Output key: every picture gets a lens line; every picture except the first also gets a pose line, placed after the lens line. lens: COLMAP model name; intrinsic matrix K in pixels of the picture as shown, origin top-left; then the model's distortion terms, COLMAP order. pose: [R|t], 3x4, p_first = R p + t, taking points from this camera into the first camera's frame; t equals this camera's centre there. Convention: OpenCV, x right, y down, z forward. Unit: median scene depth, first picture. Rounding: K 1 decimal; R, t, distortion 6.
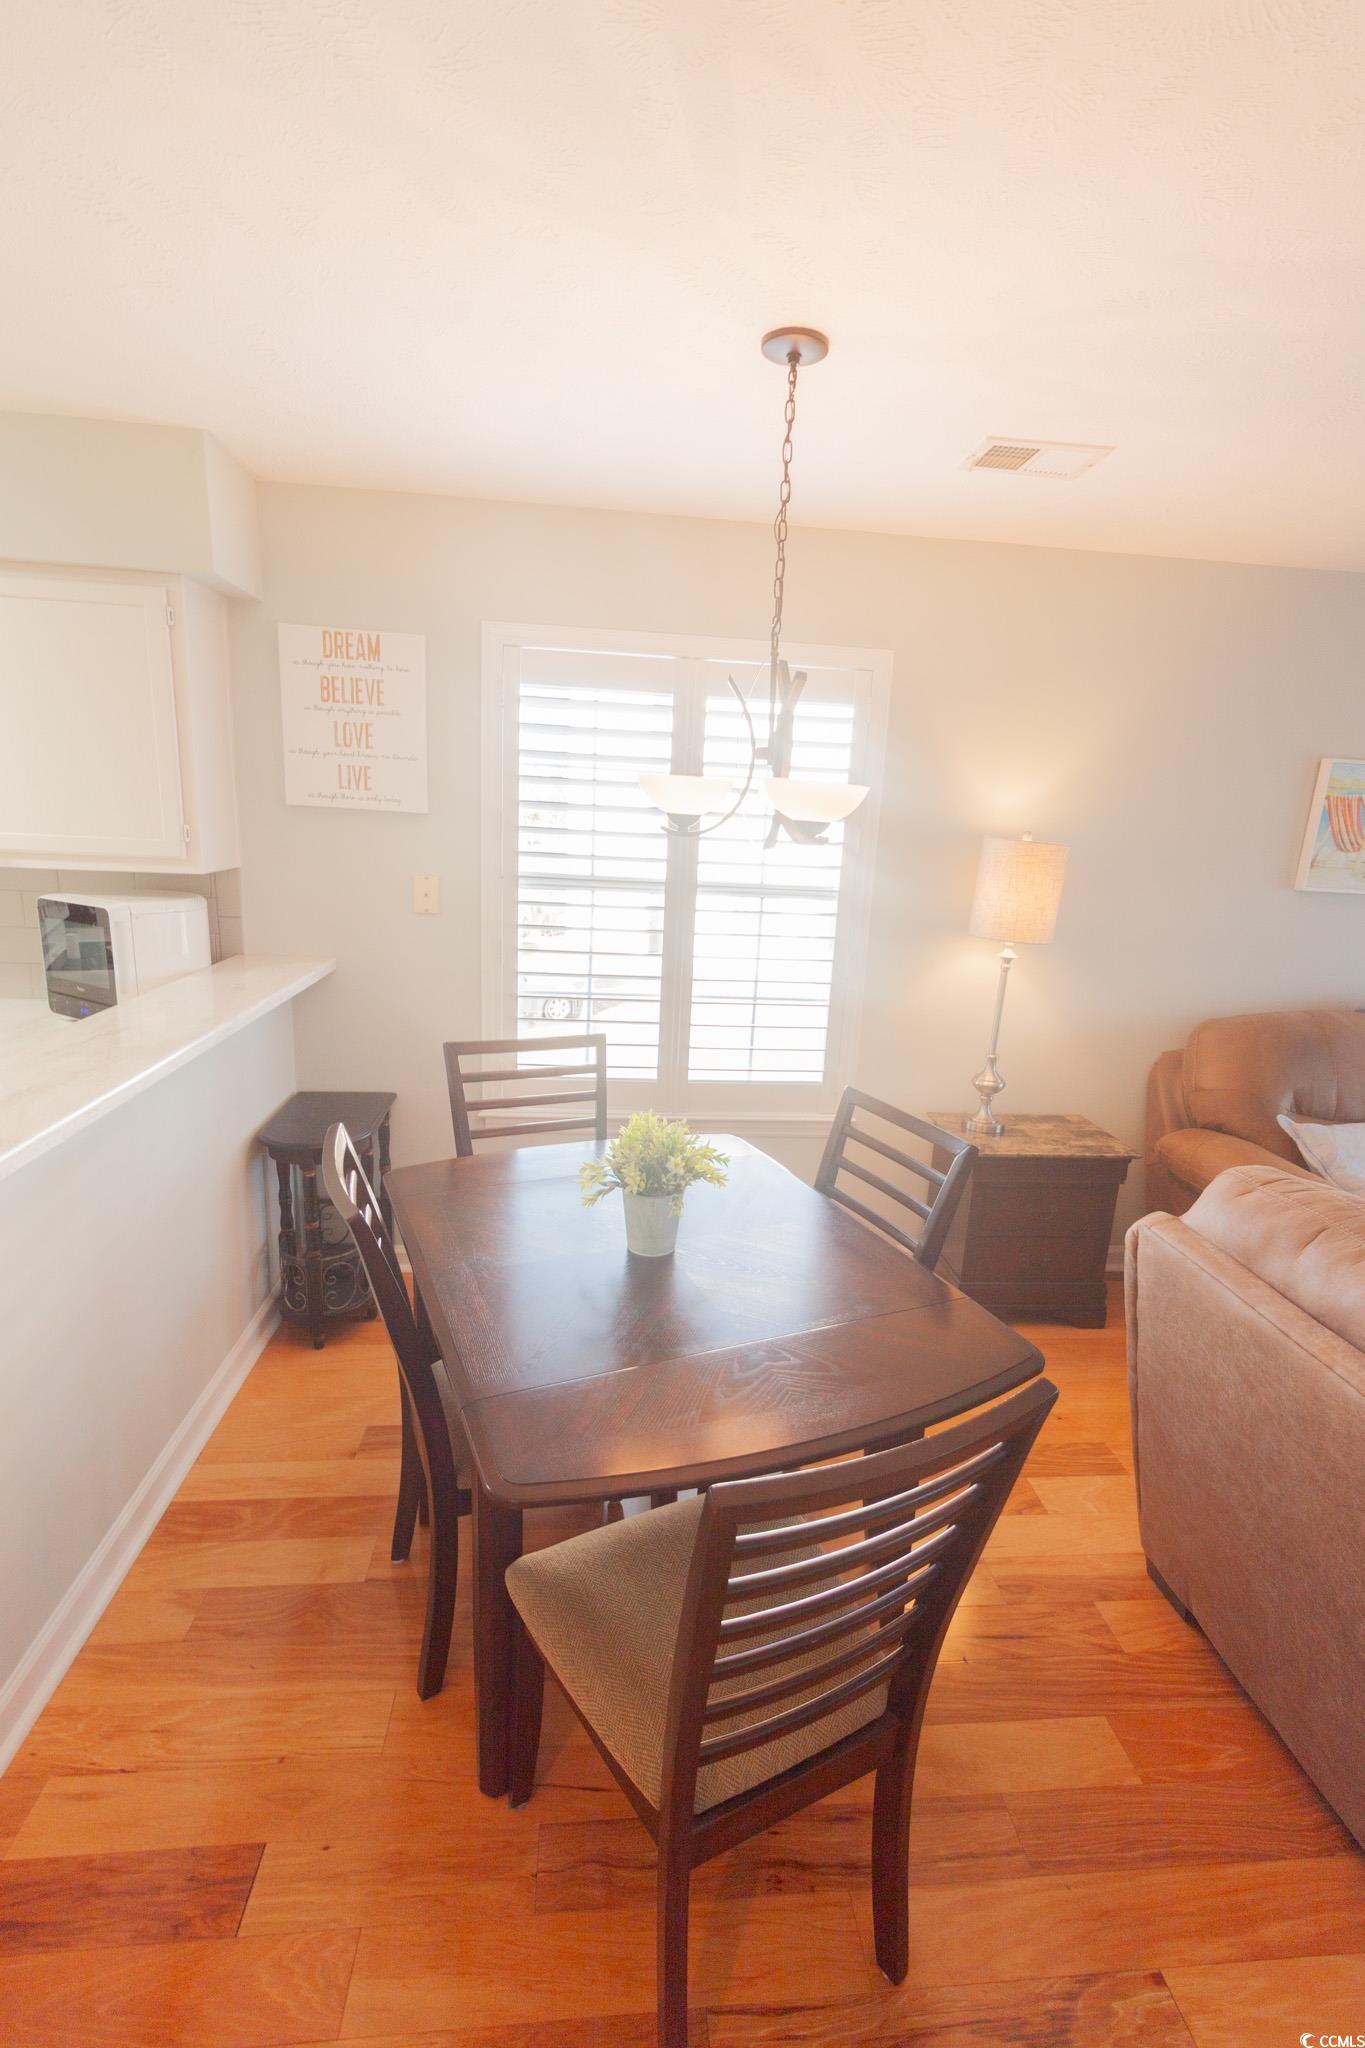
lens RADIAL K [[945.5, 0, 683.5], [0, 945.5, 1040.9], [0, 0, 1]] dist [0.002366, 0.000745]
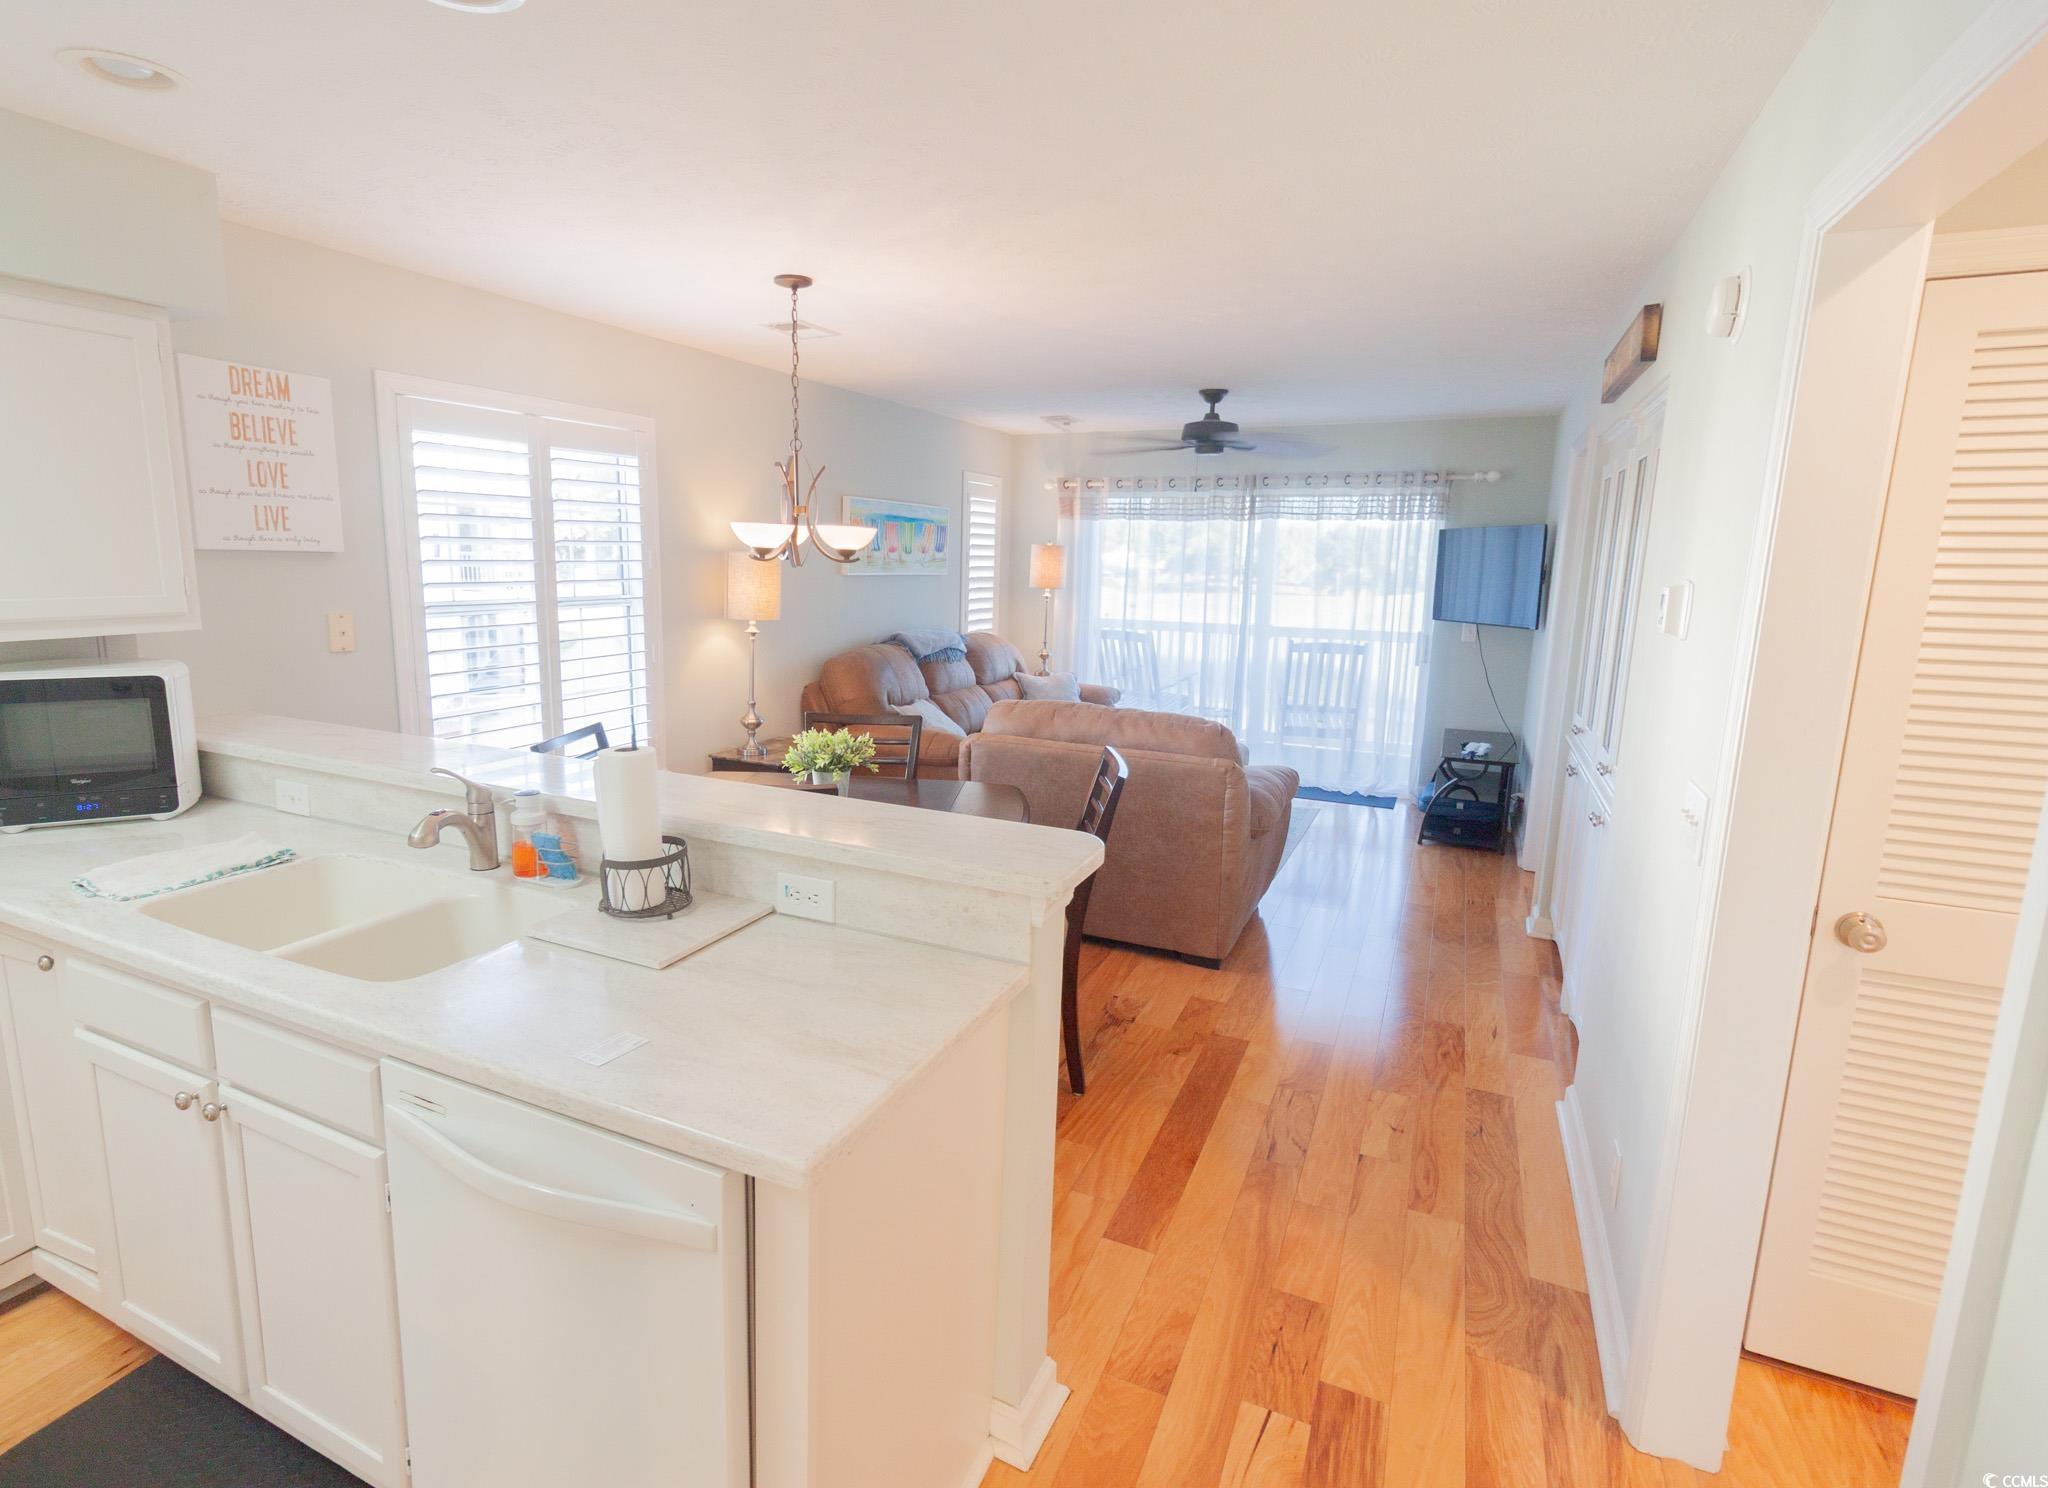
lens RADIAL K [[1038.6, 0, 935.6], [0, 1038.6, 744.5], [0, 0, 1]] dist [-0.000899, 0.000381]
pose [[0.533673, -0.195574, 0.822766, -0.982190], [0.205709, 0.973692, 0.098020, -0.021690], [-0.820291, 0.116940, 0.559864, -0.124313]]
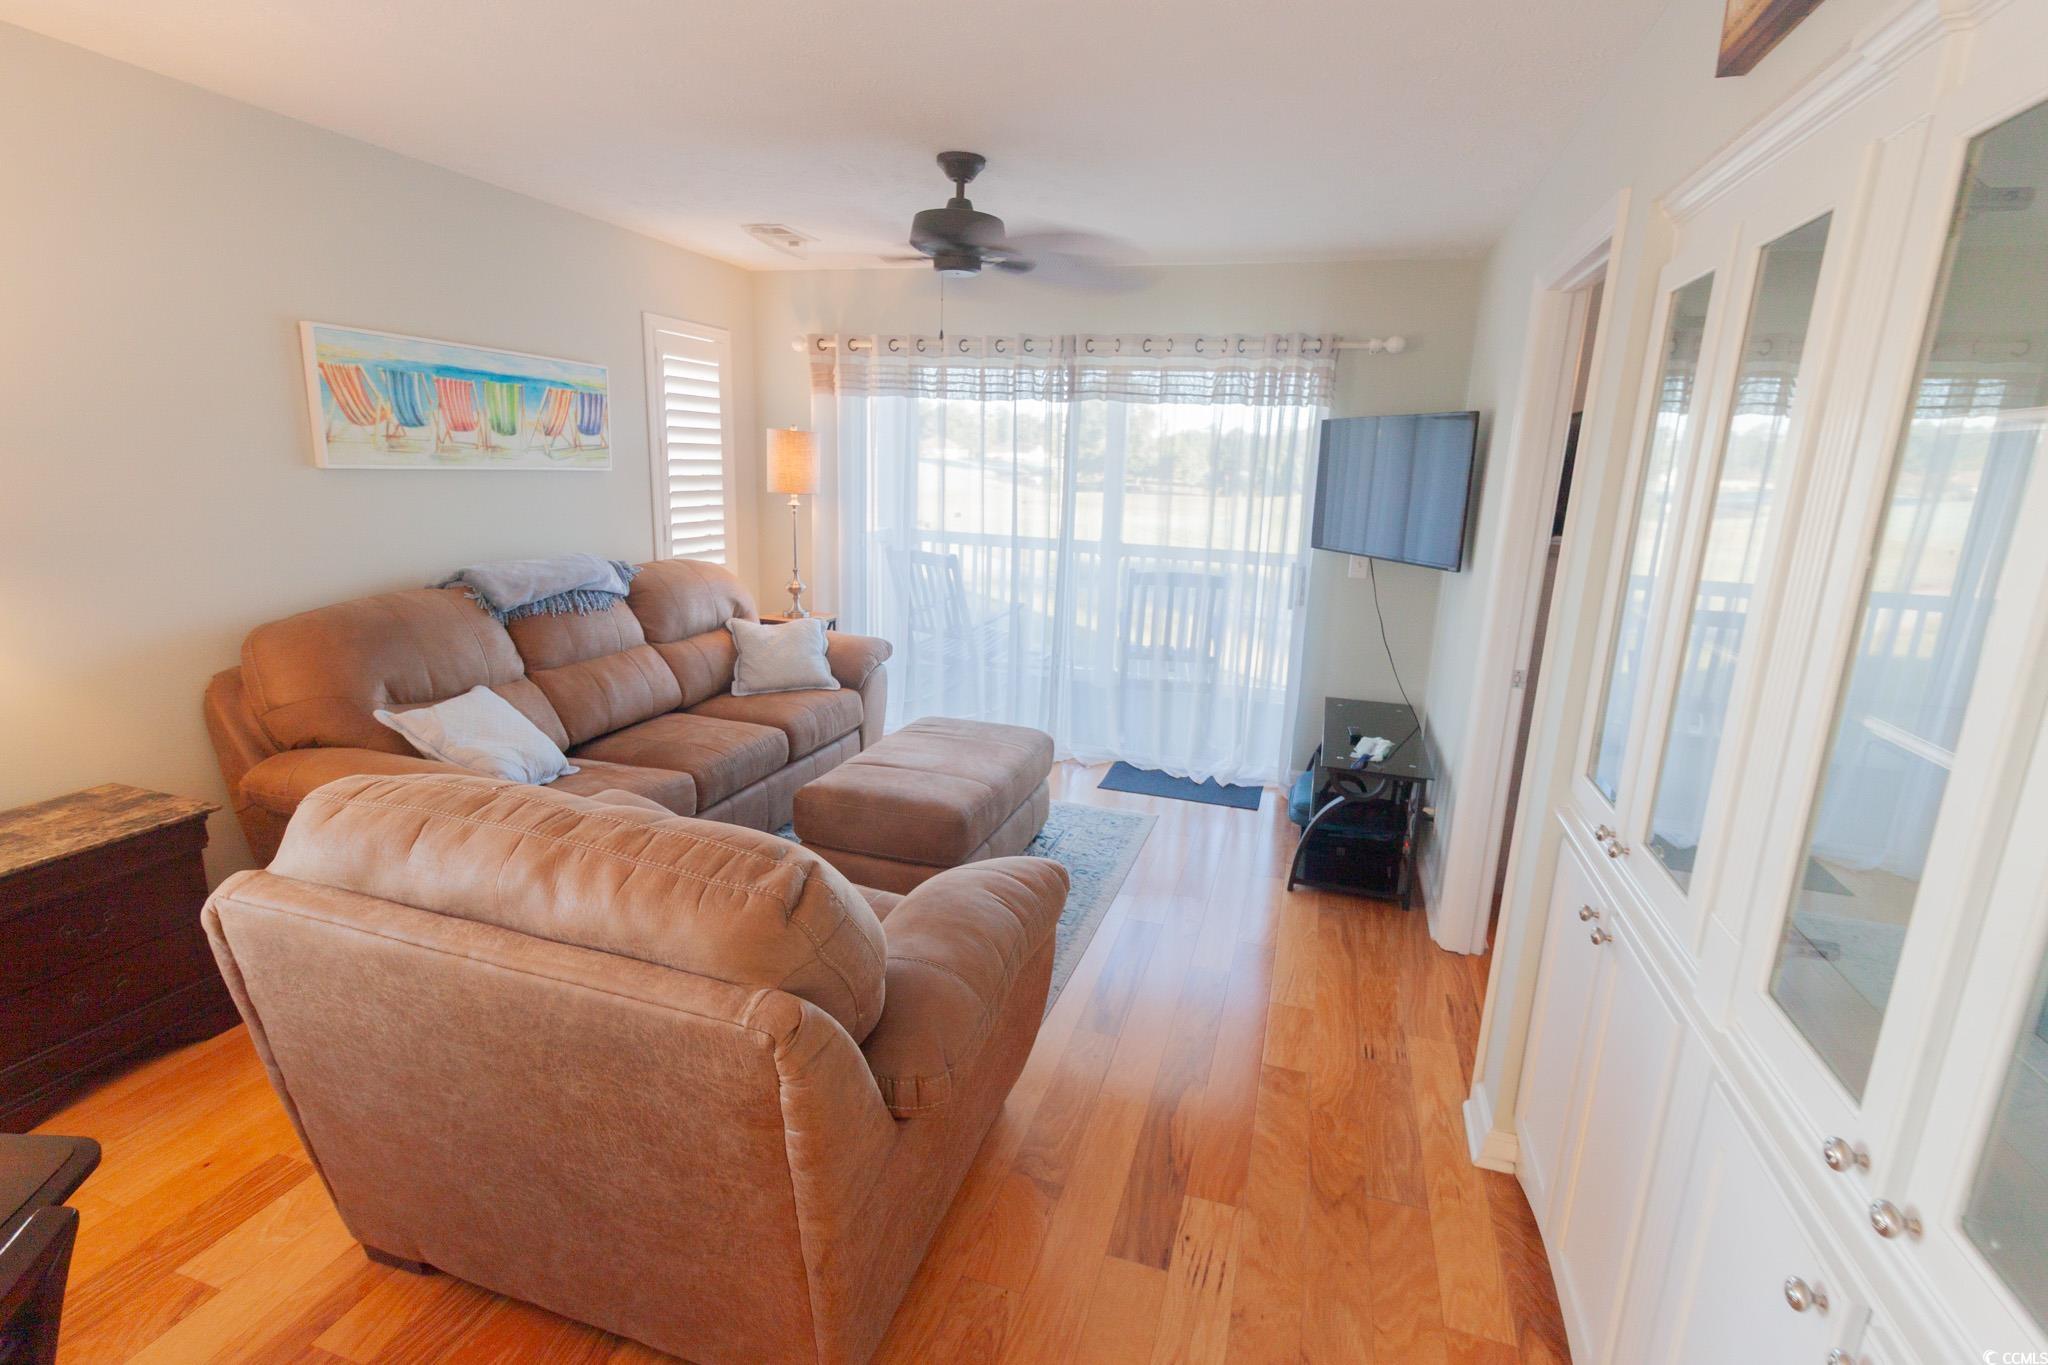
lens RADIAL K [[945.5, 0, 1024.0], [0, 945.5, 682.5], [0, 0, 1]] dist [0.002366, 0.000745]
pose [[0.398003, -0.249281, 0.882866, 0.065692], [0.193659, 0.963516, 0.184750, 0.002825], [-0.896711, 0.097444, 0.431758, 0.019735]]
